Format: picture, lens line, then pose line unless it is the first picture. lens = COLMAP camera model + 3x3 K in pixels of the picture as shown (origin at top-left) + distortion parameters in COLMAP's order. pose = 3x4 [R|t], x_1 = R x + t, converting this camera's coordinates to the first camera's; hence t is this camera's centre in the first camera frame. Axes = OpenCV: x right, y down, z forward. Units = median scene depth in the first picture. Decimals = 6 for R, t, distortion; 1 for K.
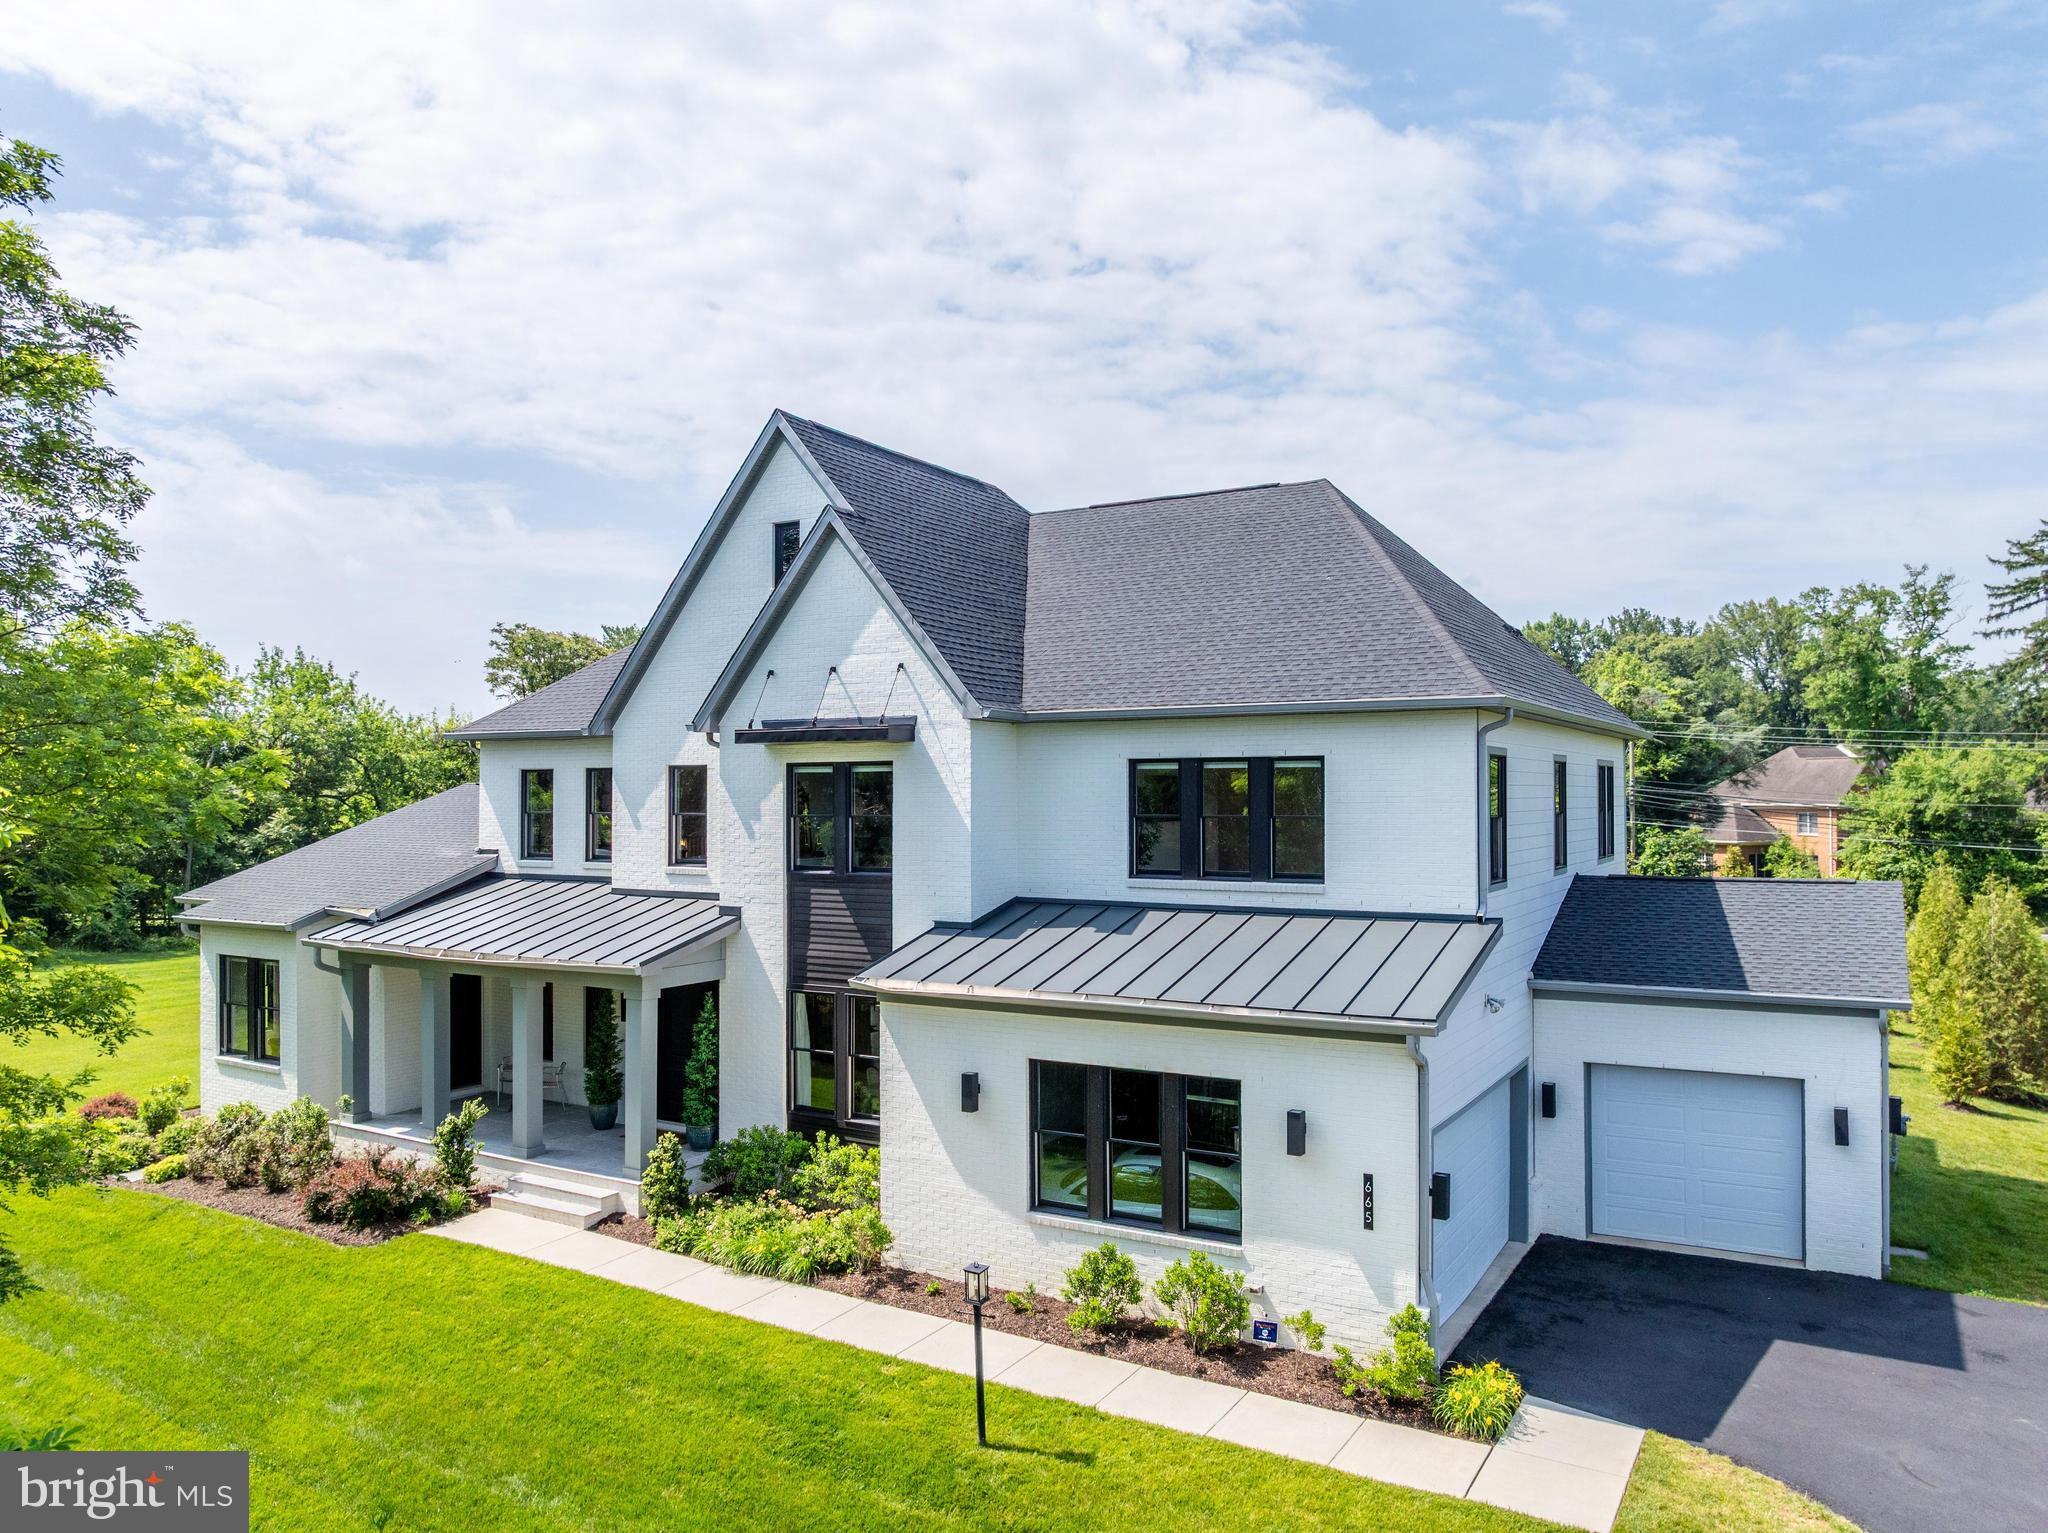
lens RADIAL K [[1440.7, 0, 1024.0], [0, 1440.7, 766.5], [0, 0, 1]] dist [-0.005686, -0.089431]
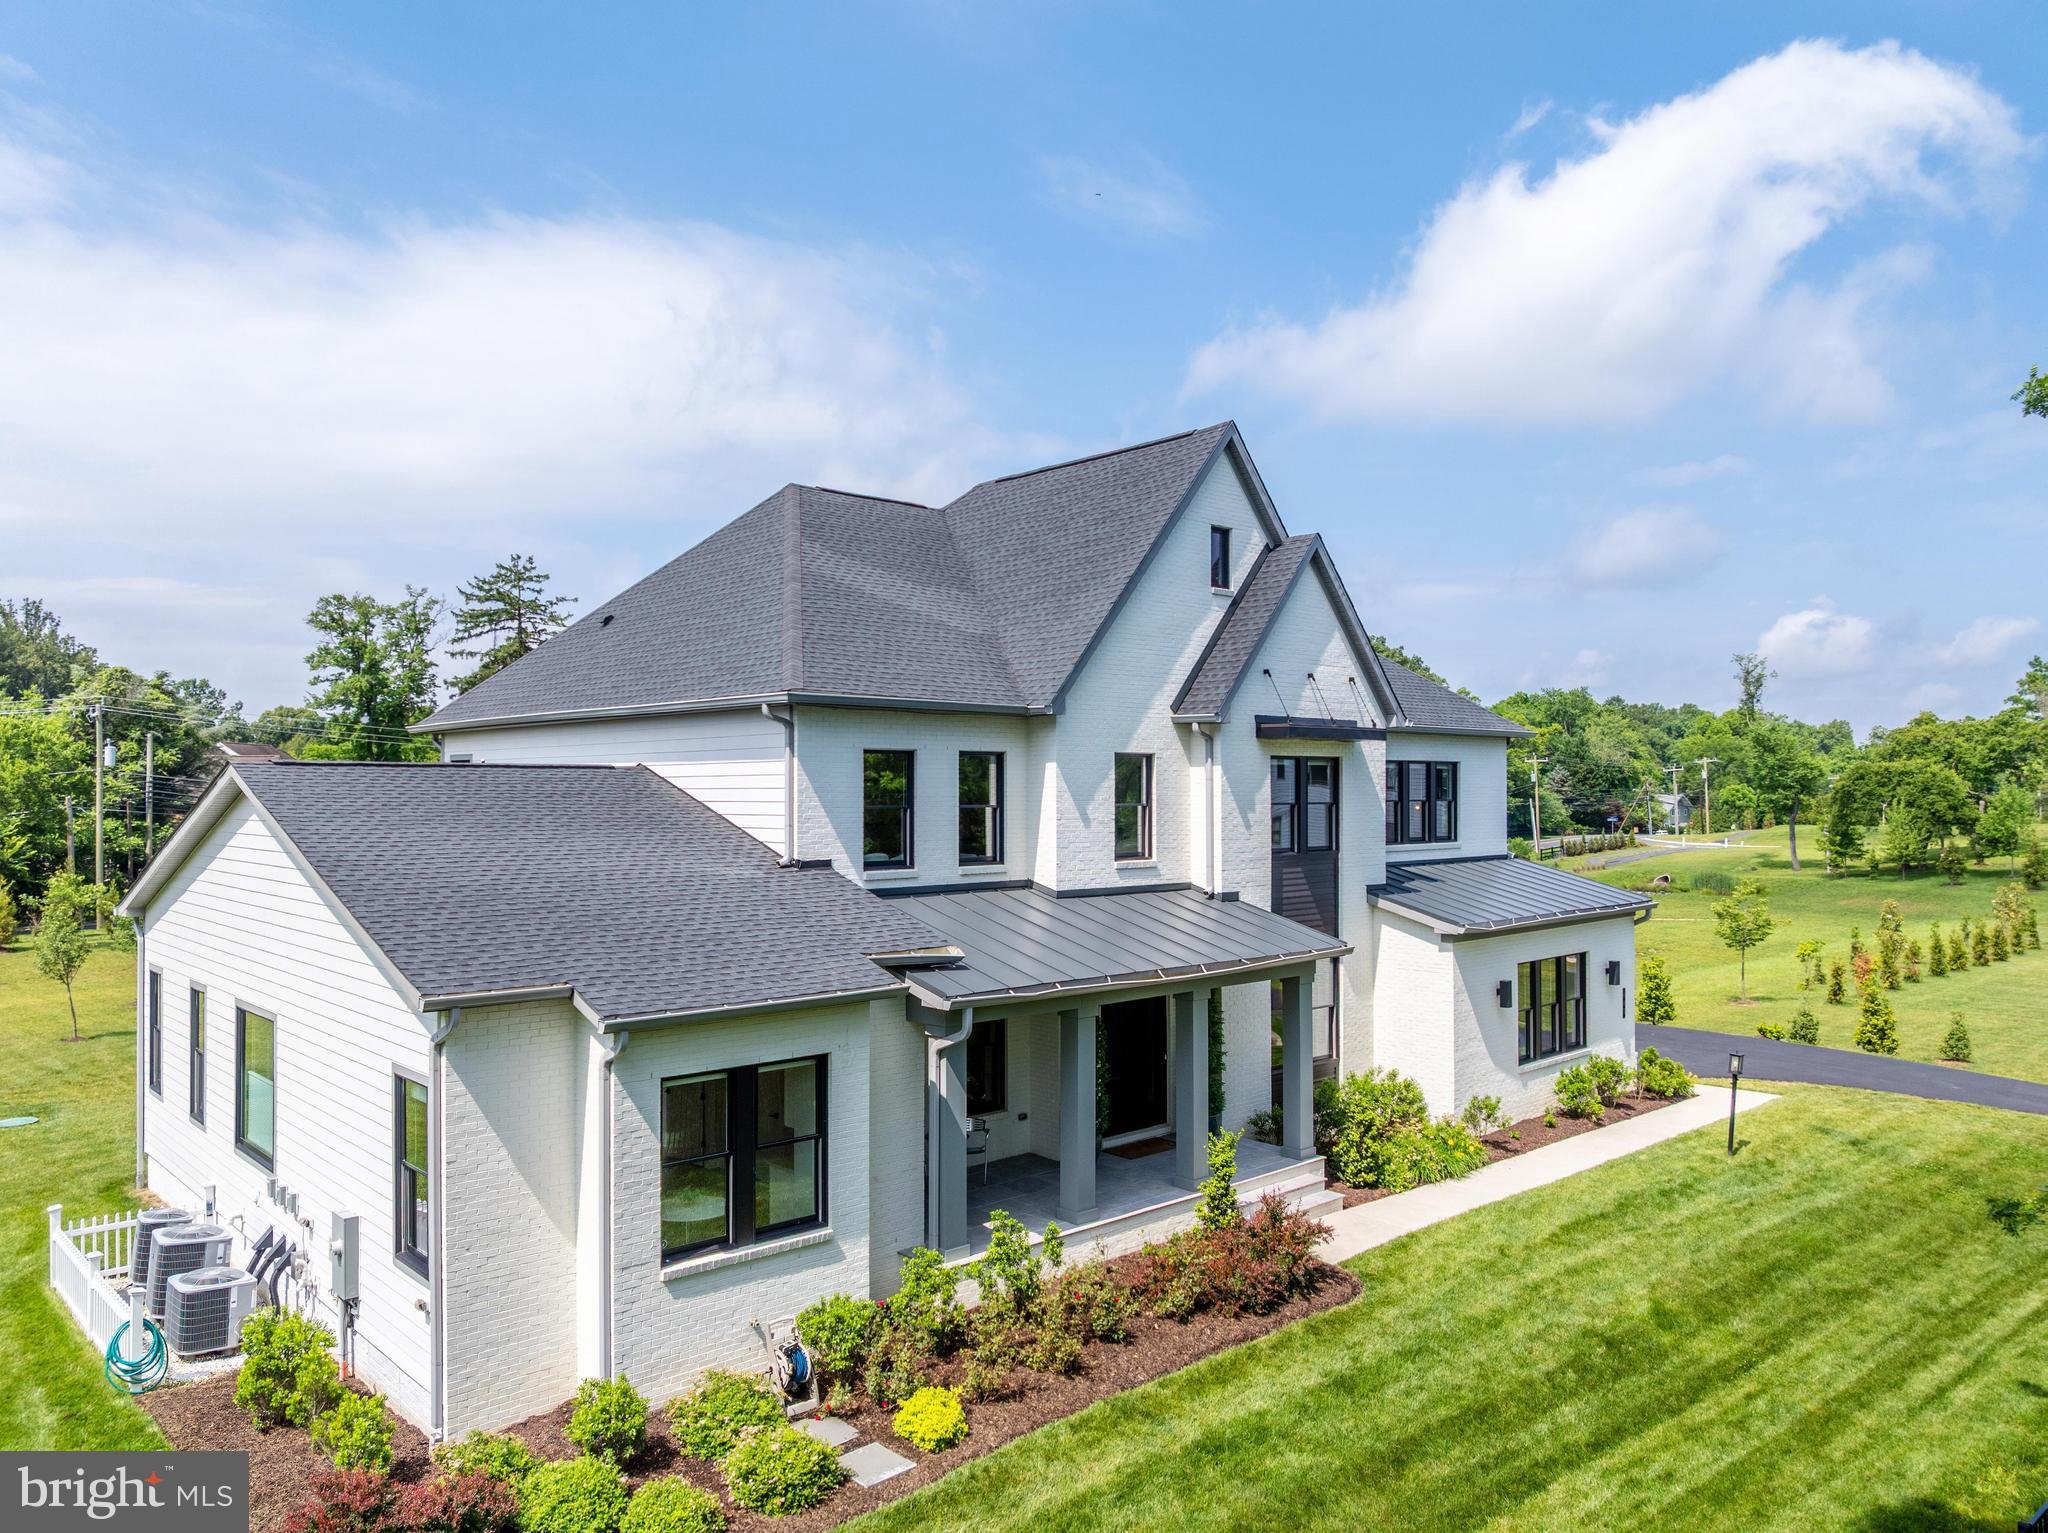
lens RADIAL K [[1440.7, 0, 1024.0], [0, 1440.7, 766.5], [0, 0, 1]] dist [-0.005686, -0.089431]
pose [[0.283386, 0.017791, 0.958841, -1.075026], [-0.017405, 0.999759, -0.013406, 0.020376], [-0.958848, -0.012890, 0.283627, 0.738957]]
